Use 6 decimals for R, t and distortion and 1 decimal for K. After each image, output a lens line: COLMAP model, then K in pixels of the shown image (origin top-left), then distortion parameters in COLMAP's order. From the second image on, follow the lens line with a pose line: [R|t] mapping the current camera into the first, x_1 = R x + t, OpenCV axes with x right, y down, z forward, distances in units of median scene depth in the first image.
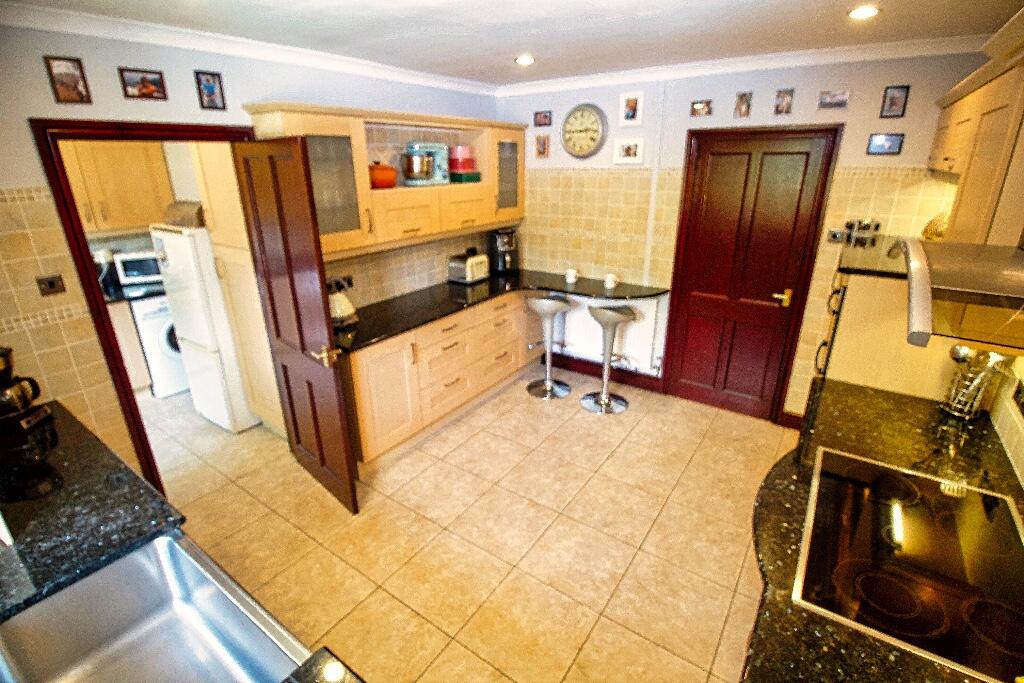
lens RADIAL K [[480.6, 0, 504.4], [0, 480.6, 344.4], [0, 0, 1]] dist [-0.002446, -0.011501]
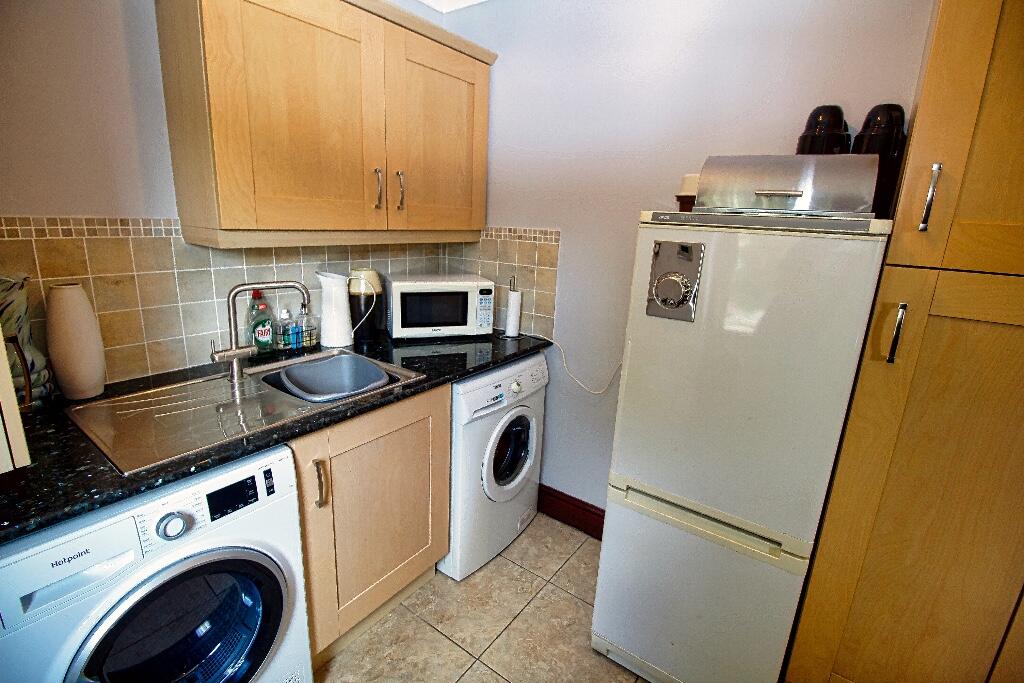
lens RADIAL K [[480.6, 0, 504.4], [0, 480.6, 344.4], [0, 0, 1]] dist [-0.002446, -0.011501]
pose [[0.998362, 0.057032, -0.004582, -0.892839], [-0.057195, 0.992646, -0.106693, -0.095828], [-0.001537, 0.106780, 0.994281, 0.659341]]
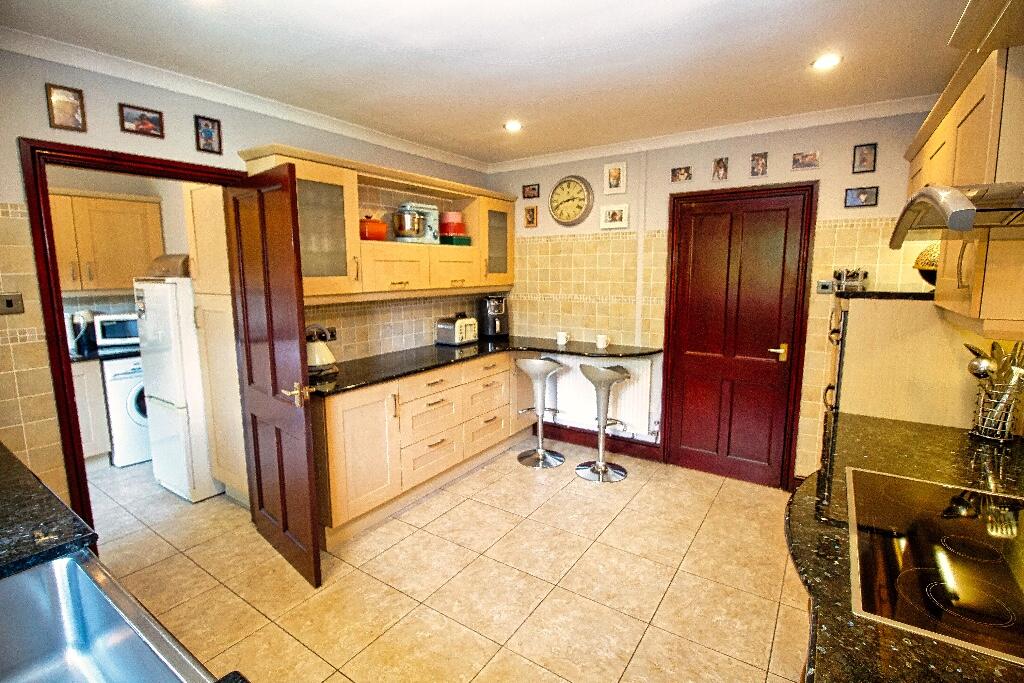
lens RADIAL K [[480.6, 0, 504.4], [0, 480.6, 344.4], [0, 0, 1]] dist [-0.002446, -0.011501]
pose [[0.999869, 0.004040, 0.015675, 0.008044], [-0.000590, 0.976804, -0.214136, 0.103002], [-0.016176, 0.214099, 0.976678, 0.059270]]
